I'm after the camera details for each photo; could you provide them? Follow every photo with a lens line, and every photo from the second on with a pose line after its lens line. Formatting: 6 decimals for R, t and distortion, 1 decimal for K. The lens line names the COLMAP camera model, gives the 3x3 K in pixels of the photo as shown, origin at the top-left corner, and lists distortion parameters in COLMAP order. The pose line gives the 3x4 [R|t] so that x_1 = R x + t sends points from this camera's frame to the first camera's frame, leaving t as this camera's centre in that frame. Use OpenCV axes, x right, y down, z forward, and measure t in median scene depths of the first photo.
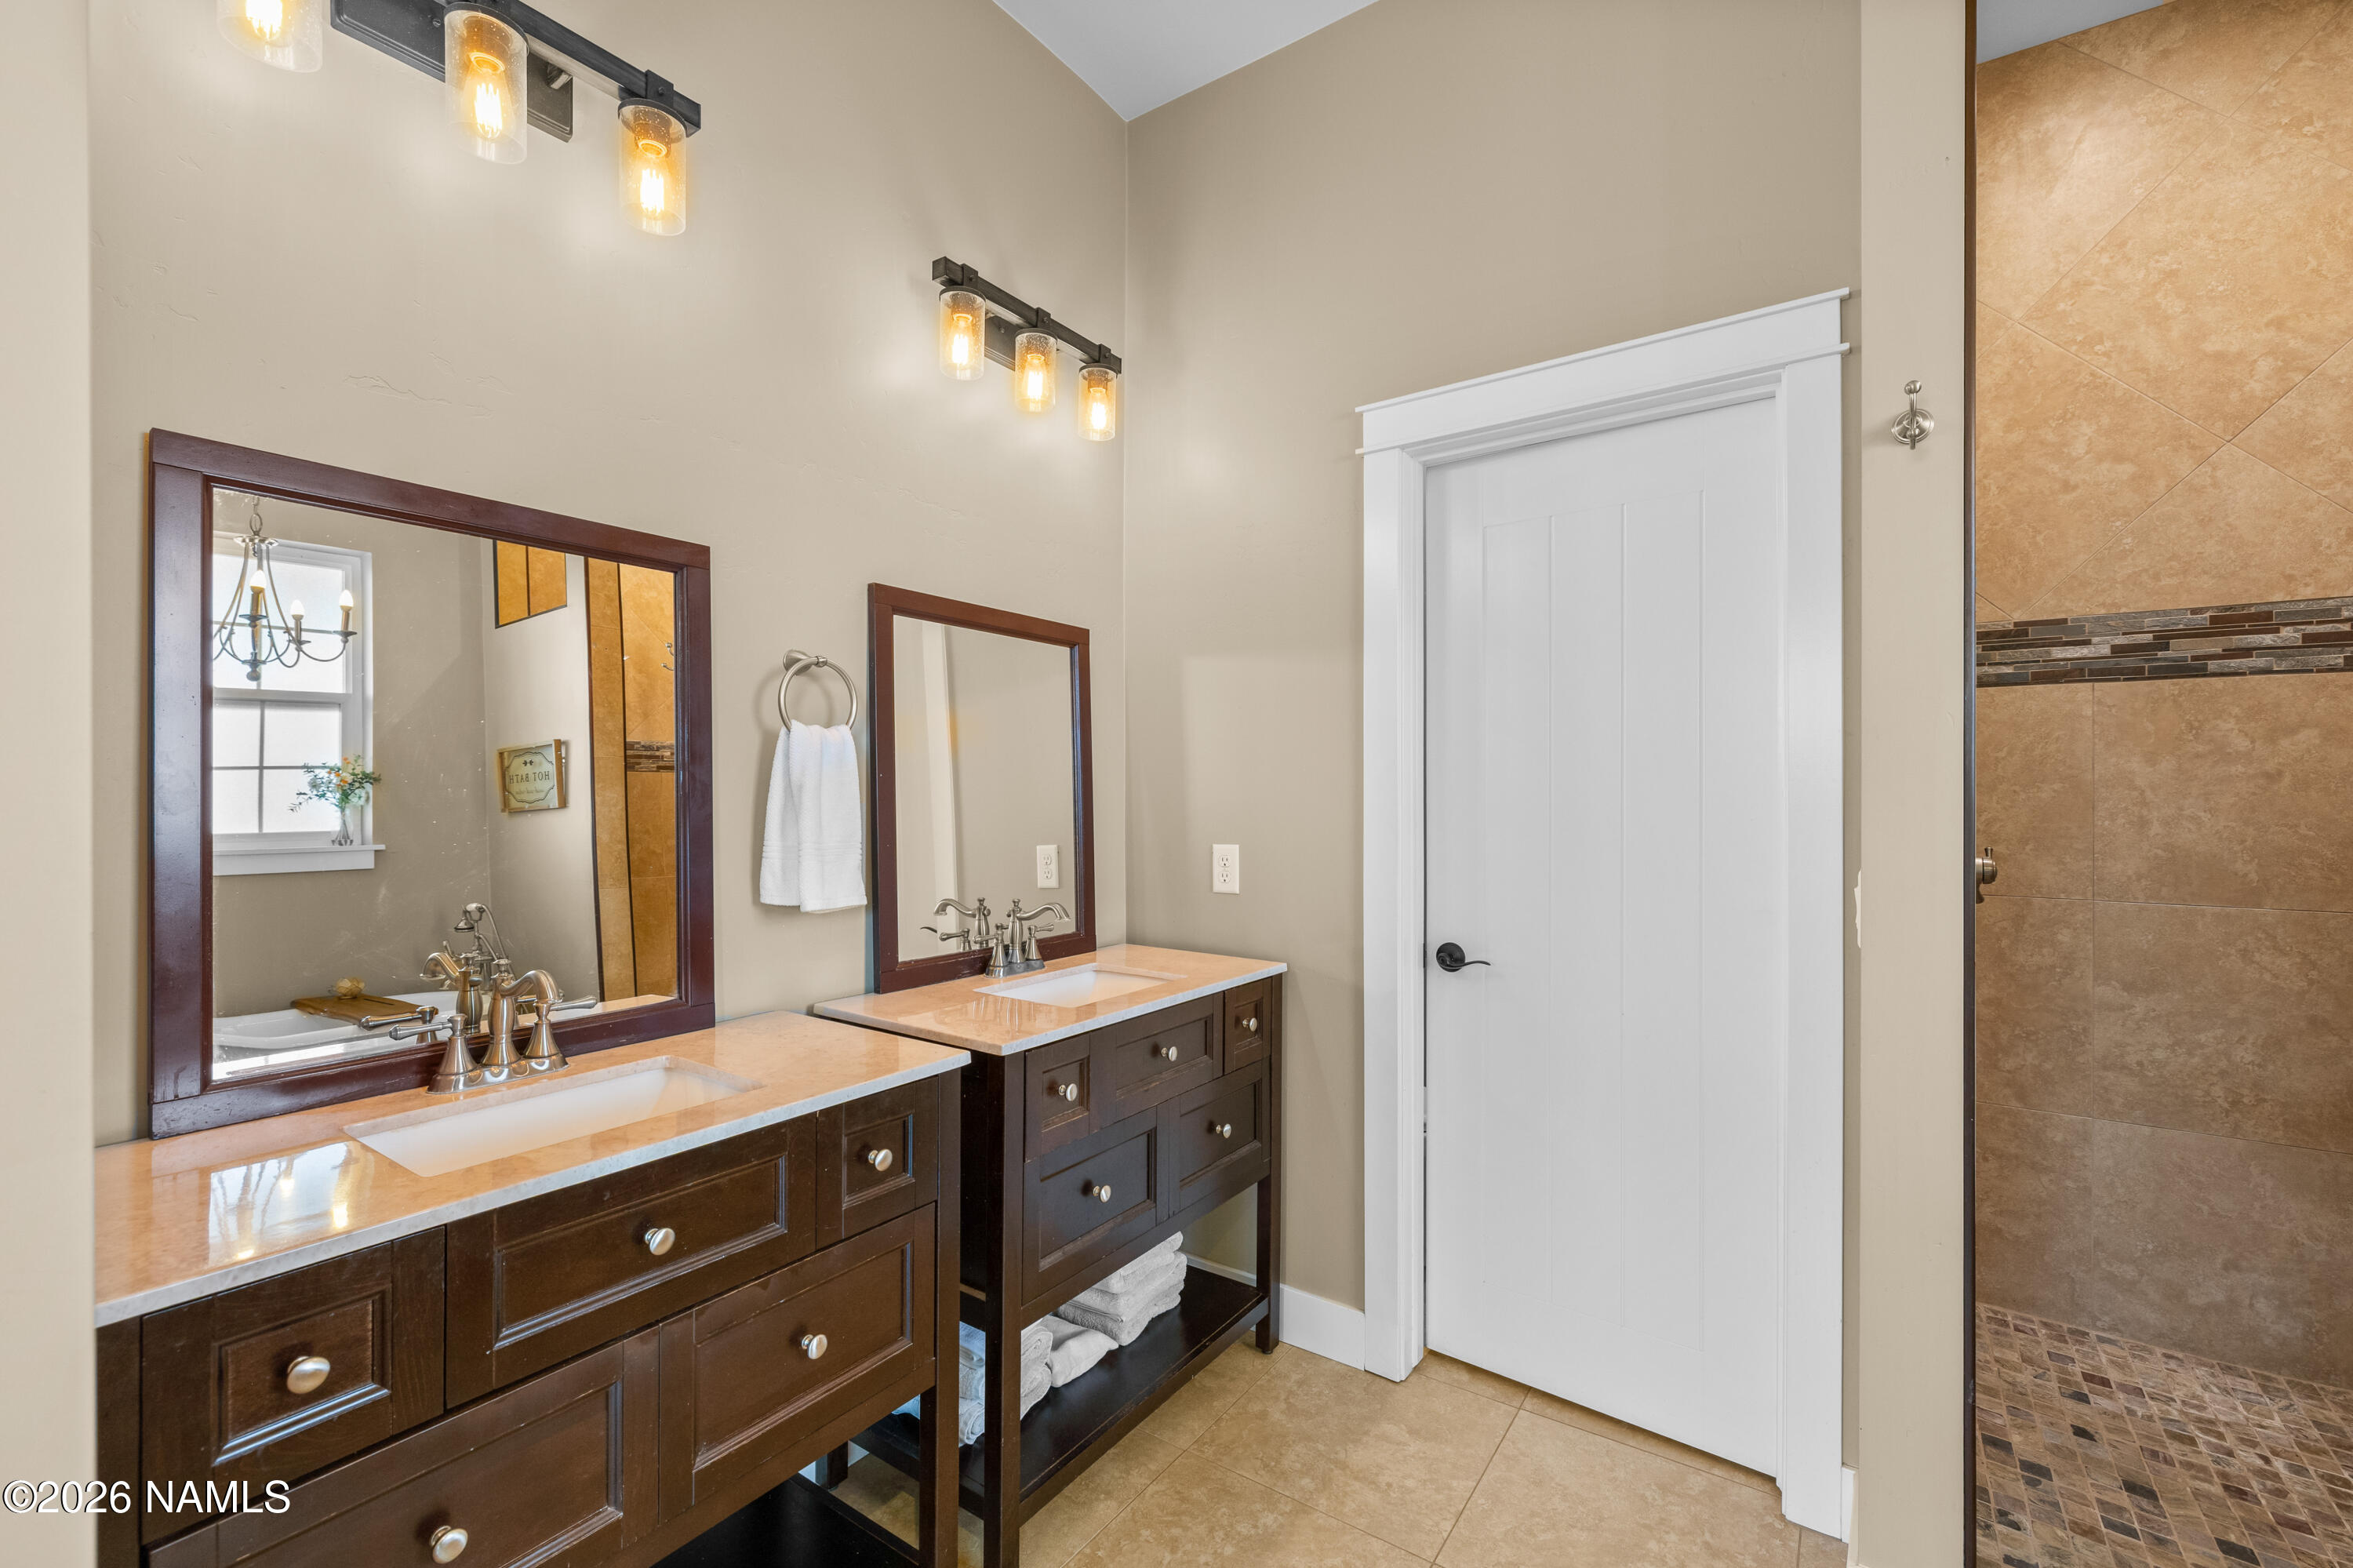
lens RADIAL K [[981.4, 0, 1182.0], [0, 981.4, 801.0], [0, 0, 1]] dist [0.000375, -0.000168]
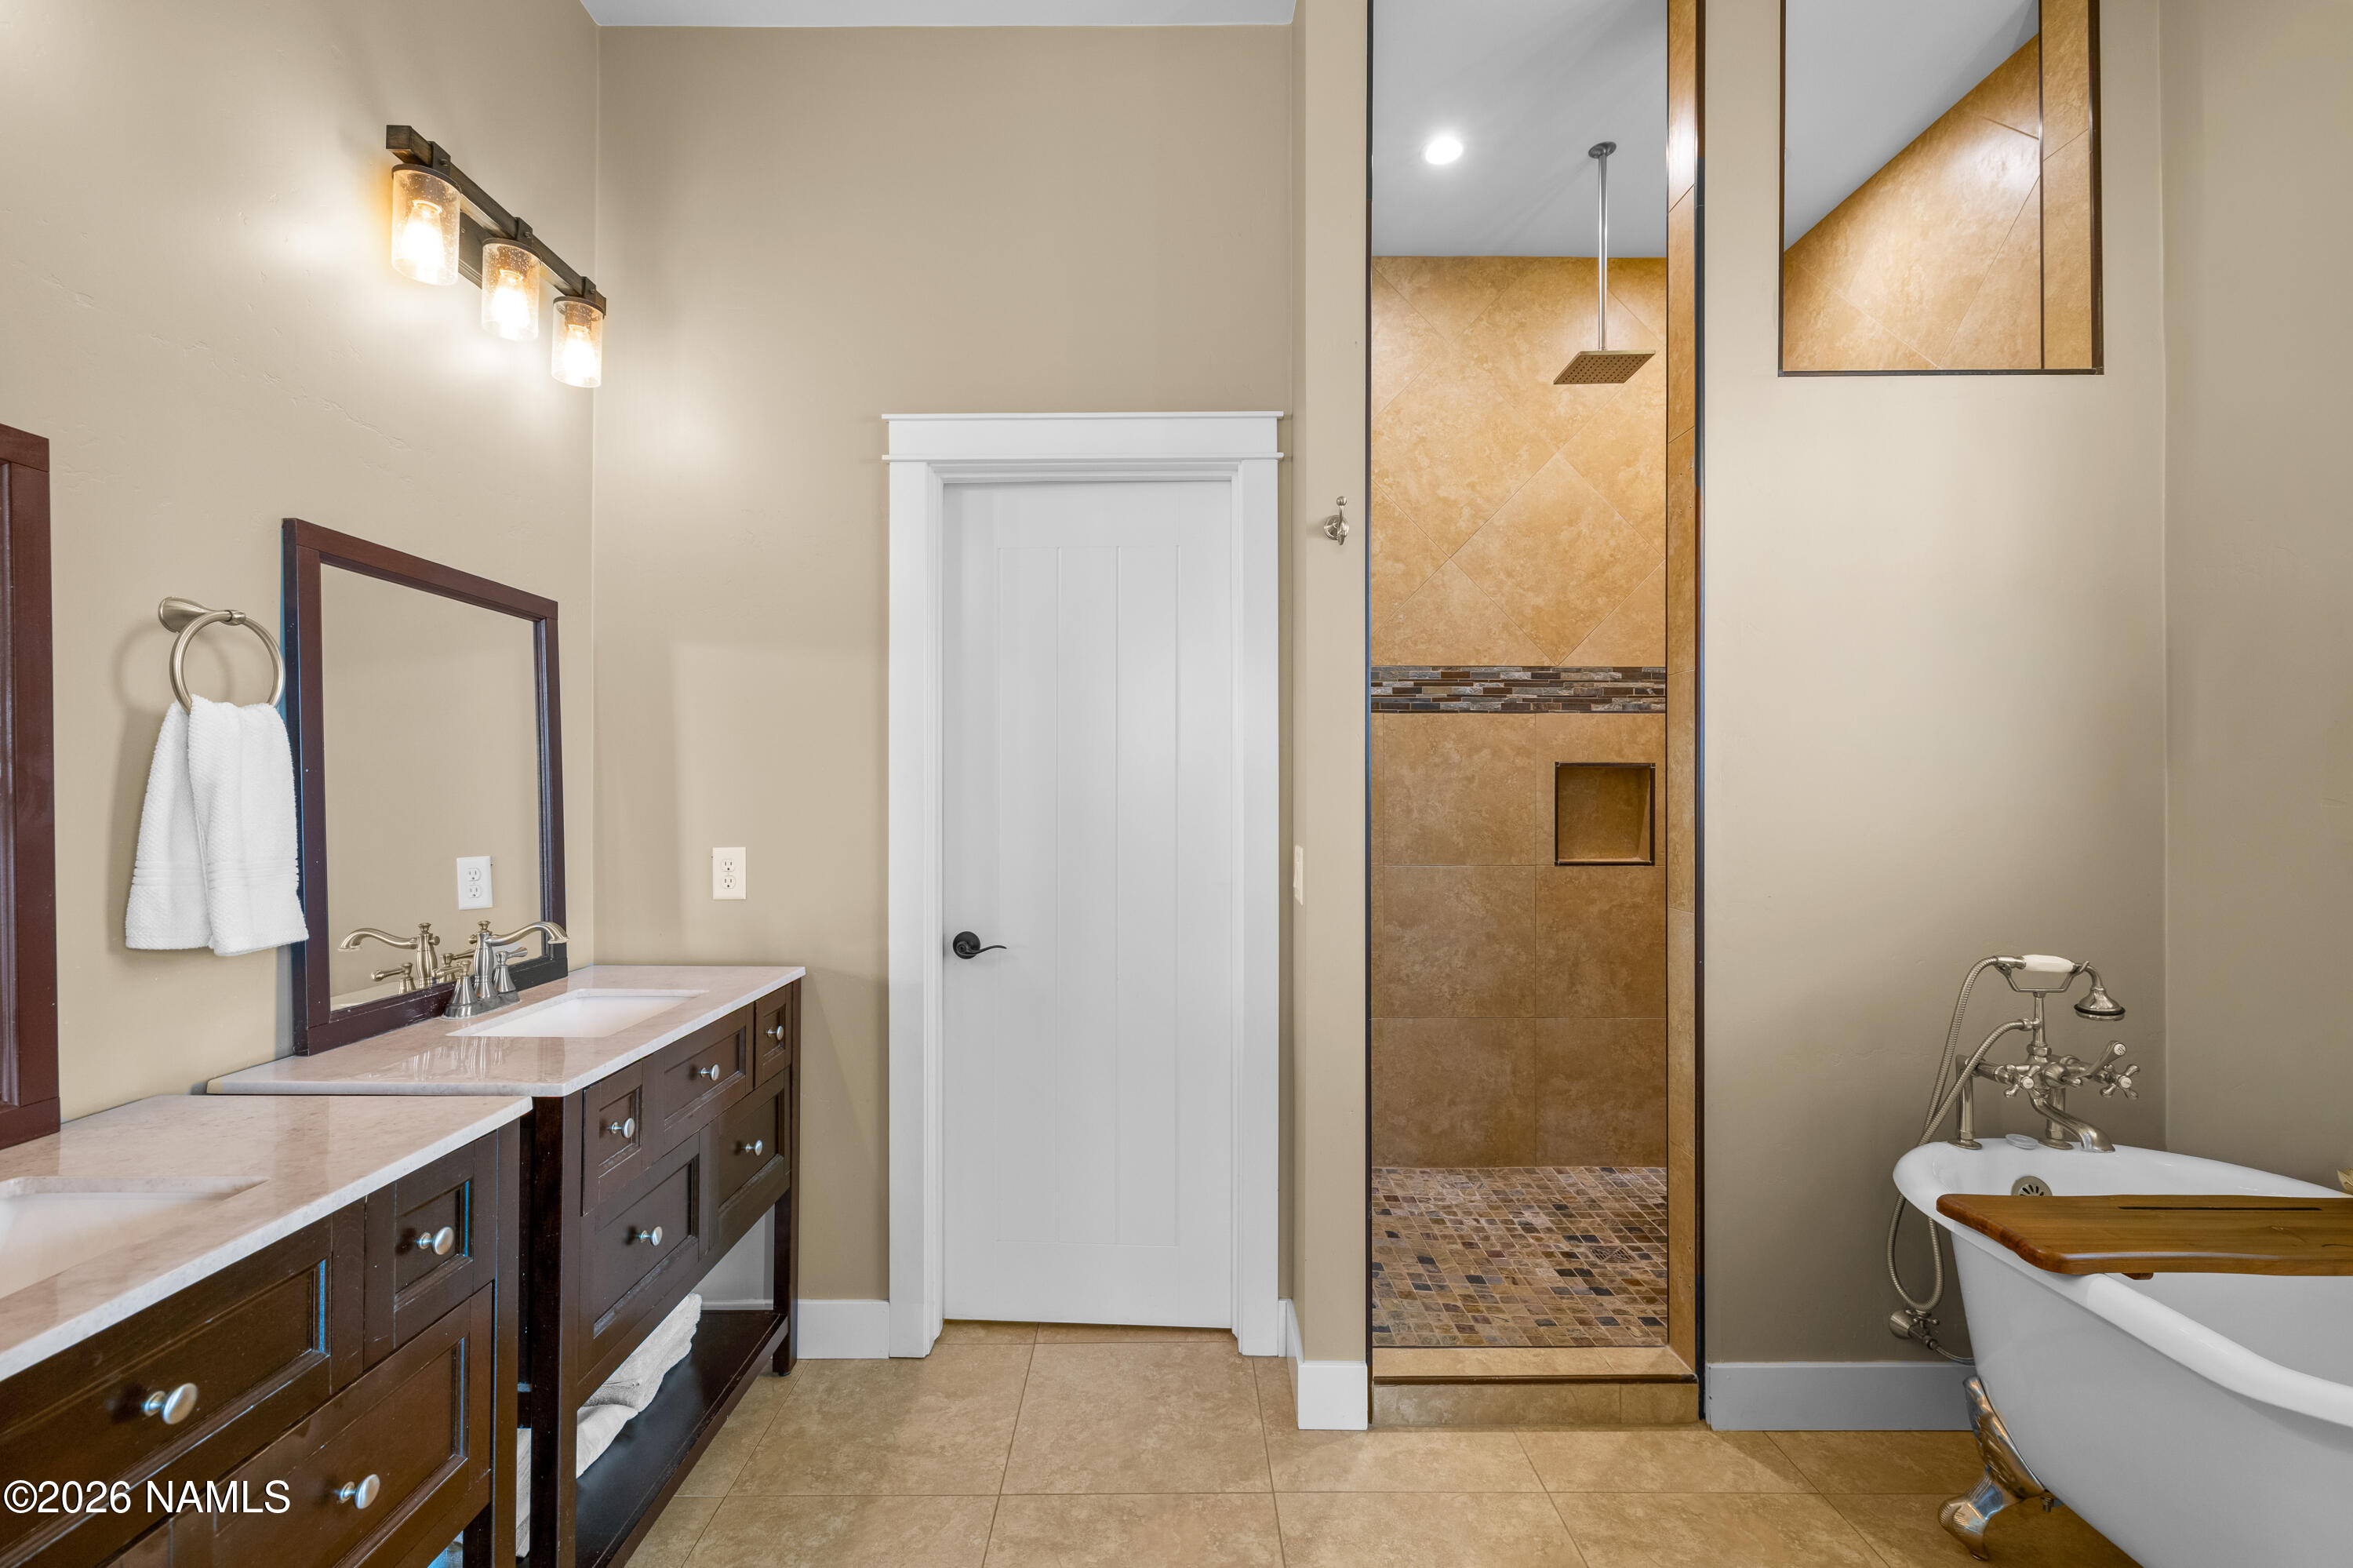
lens RADIAL K [[981.4, 0, 1179.2], [0, 981.4, 798.1], [0, 0, 1]] dist [0.000375, -0.000168]
pose [[0.825950, -0.006674, 0.563704, -0.154657], [0.007275, 0.999973, 0.001180, -0.000716], [-0.563697, 0.003126, 0.825976, -0.016061]]
